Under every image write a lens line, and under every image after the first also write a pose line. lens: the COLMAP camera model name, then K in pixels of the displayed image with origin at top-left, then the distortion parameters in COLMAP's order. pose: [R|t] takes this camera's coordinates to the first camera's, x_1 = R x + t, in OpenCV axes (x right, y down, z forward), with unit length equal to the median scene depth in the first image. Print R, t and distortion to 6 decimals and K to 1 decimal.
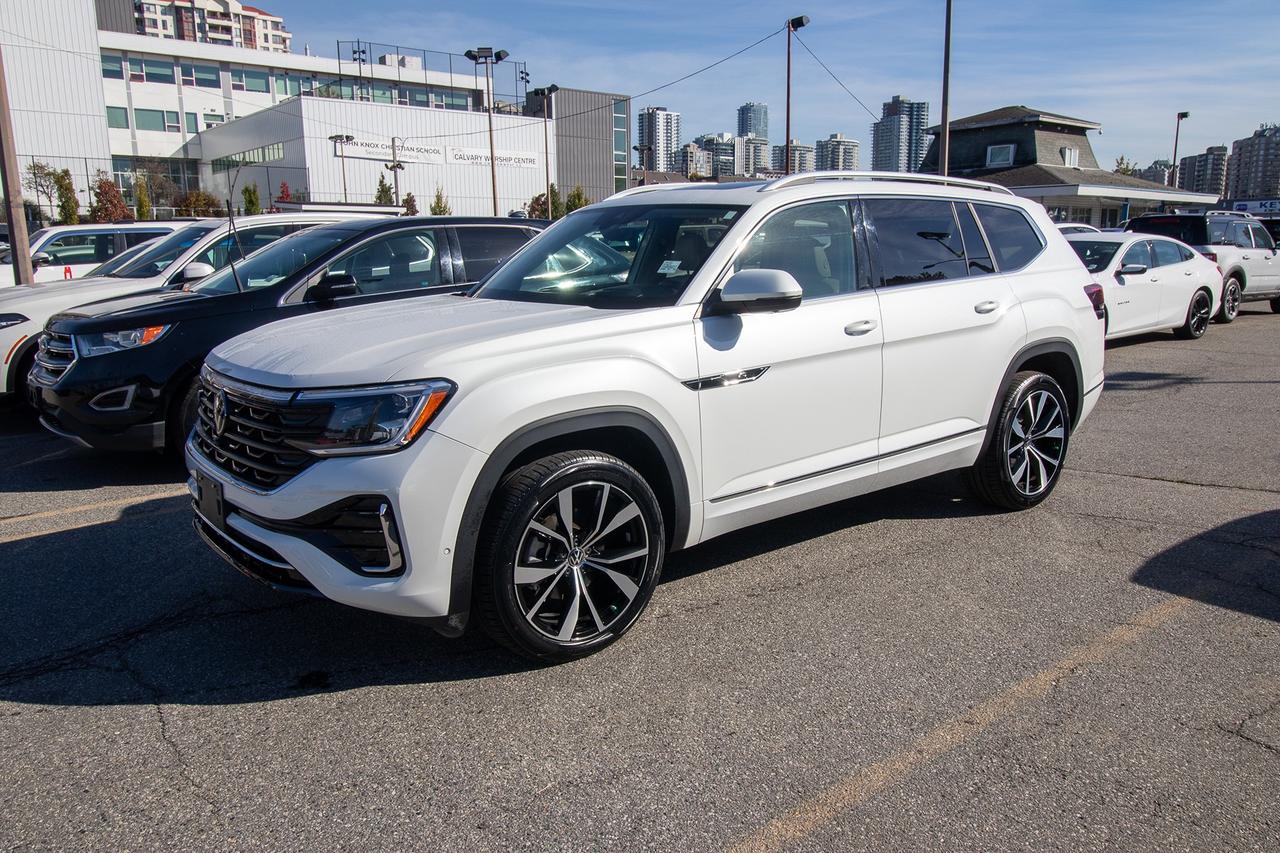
lens RADIAL K [[932.3, 0, 646.6], [0, 932.3, 426.3], [0, 0, 1]] dist [0.008486, -0.001488]
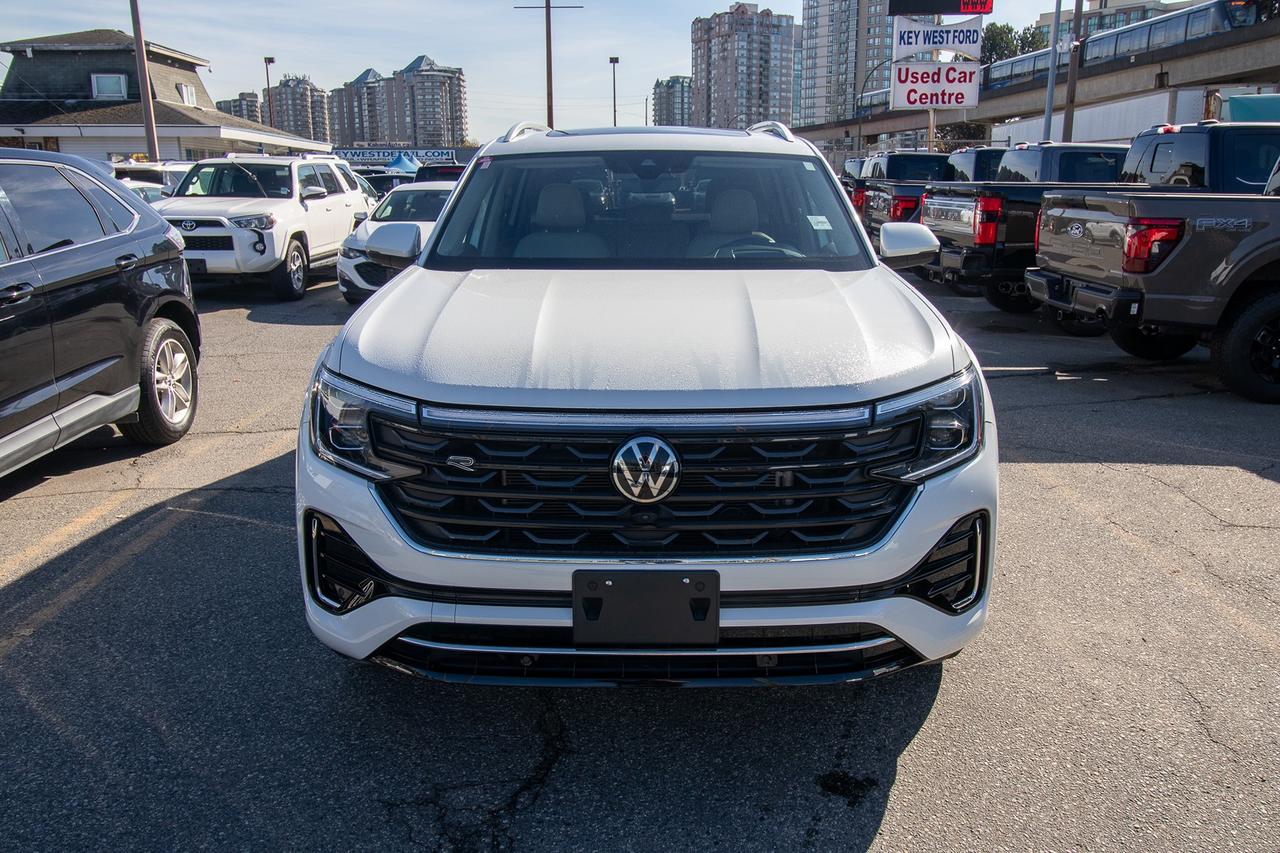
lens RADIAL K [[993.0, 0, 640.0], [0, 993.0, 426.5], [0, 0, 1]] dist [0.010848, -0.000285]
pose [[0.630739, -0.174866, 0.756036, -0.791737], [0.143676, 0.983750, 0.107670, -0.095416], [-0.762578, 0.040713, 0.645613, 0.465597]]
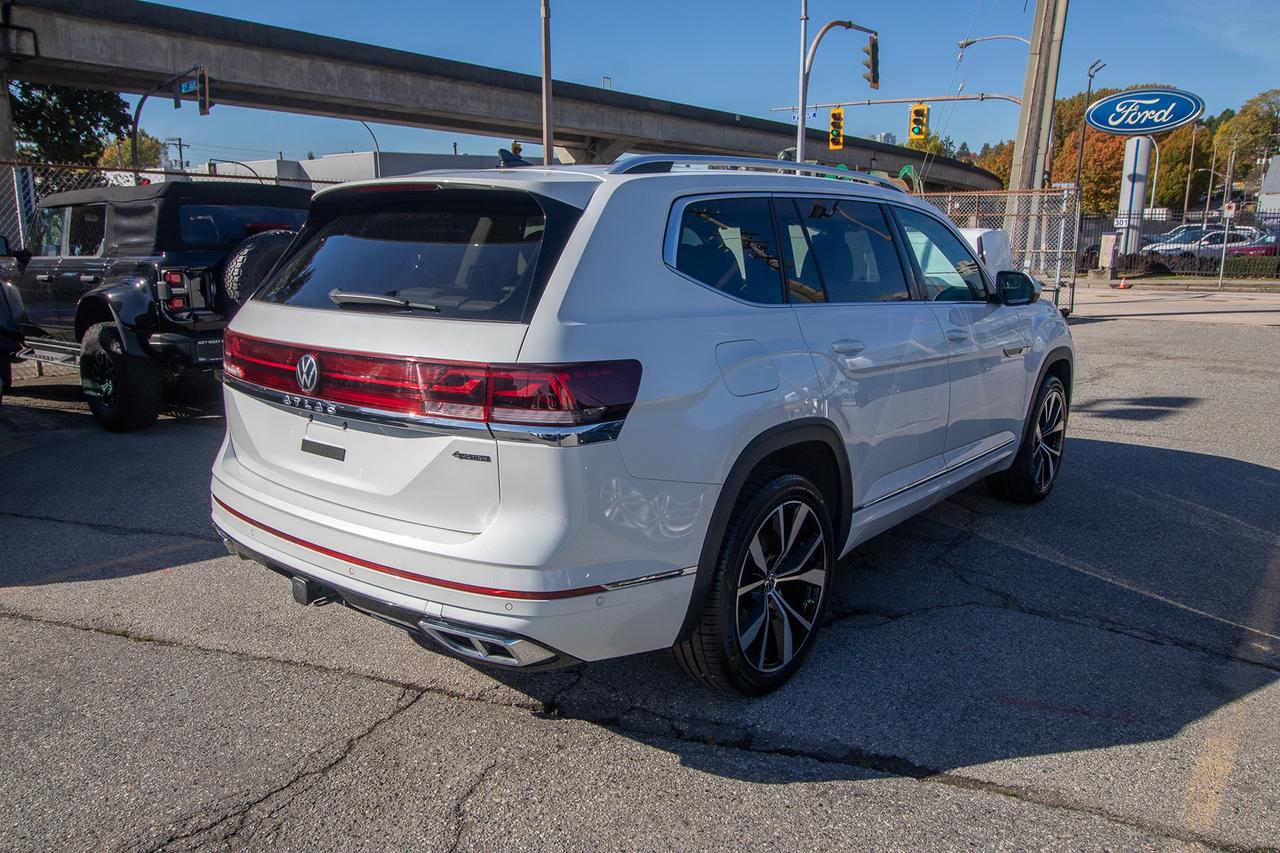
lens RADIAL K [[932.3, 0, 646.6], [0, 932.3, 426.3], [0, 0, 1]] dist [0.008486, -0.001488]
pose [[-0.975819, 0.046139, -0.213653, 0.481330], [-0.038295, 0.926259, 0.374936, -0.443445], [0.215198, 0.374052, -0.902095, 2.220023]]
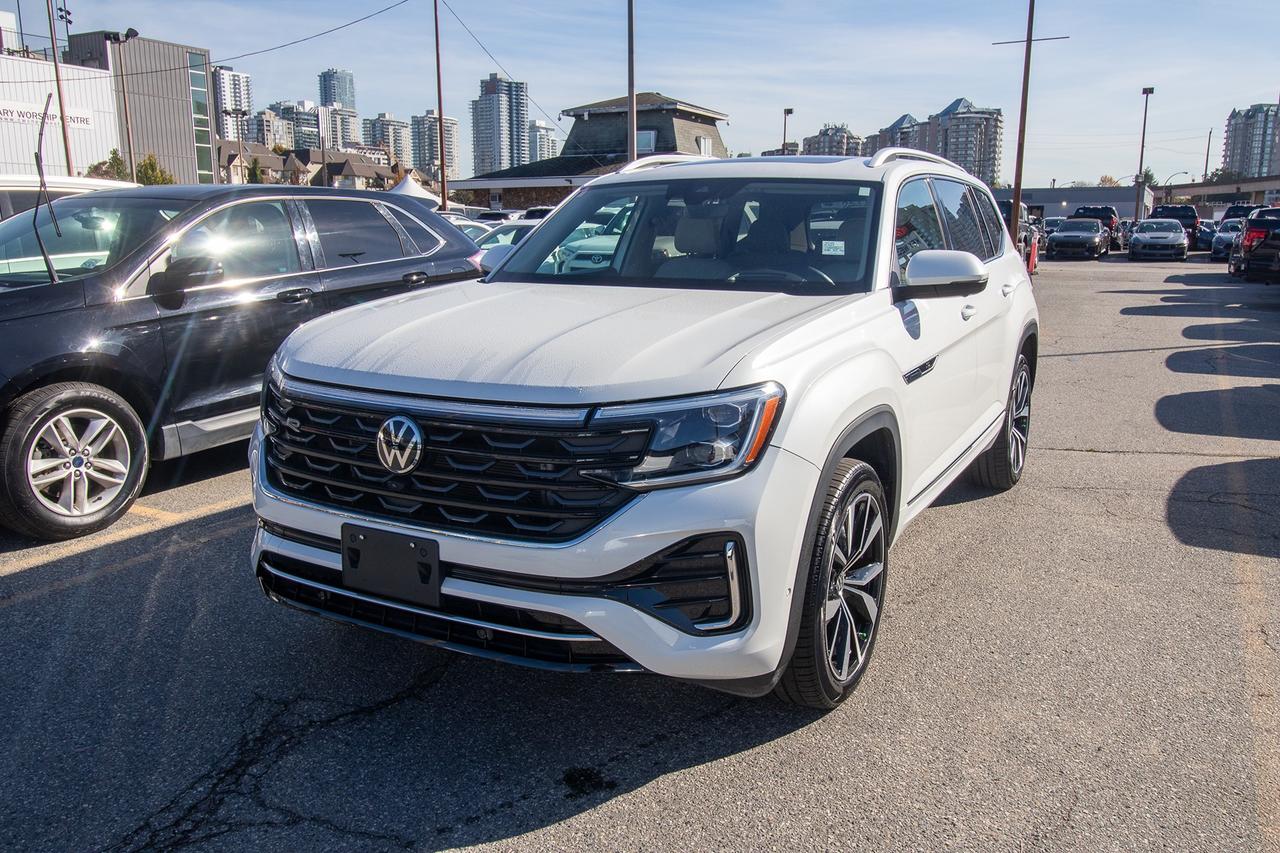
lens RADIAL K [[1002.3, 0, 646.2], [0, 1002.3, 423.2], [0, 0, 1]] dist [0.012957, -0.000547]
pose [[0.923706, -0.060943, 0.378224, -0.472407], [0.061382, 0.998055, 0.010908, -0.022814], [-0.378153, 0.013140, 0.925650, 0.162911]]
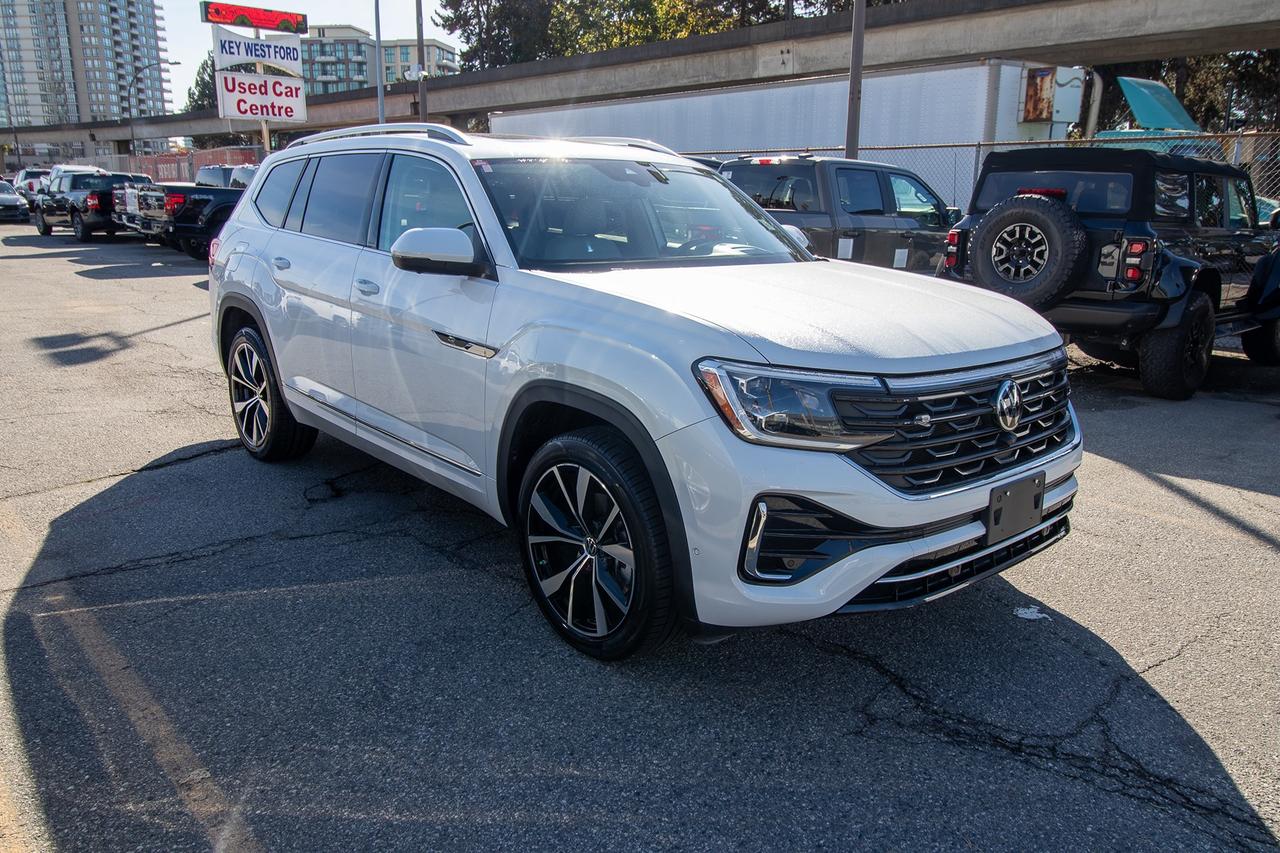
lens RADIAL K [[932.3, 0, 646.6], [0, 932.3, 426.3], [0, 0, 1]] dist [0.008486, -0.001488]
pose [[-0.041913, -0.225812, 0.973269, -1.049265], [0.175290, 0.957354, 0.229668, -0.205365], [-0.983624, 0.180230, -0.000543, 1.092053]]
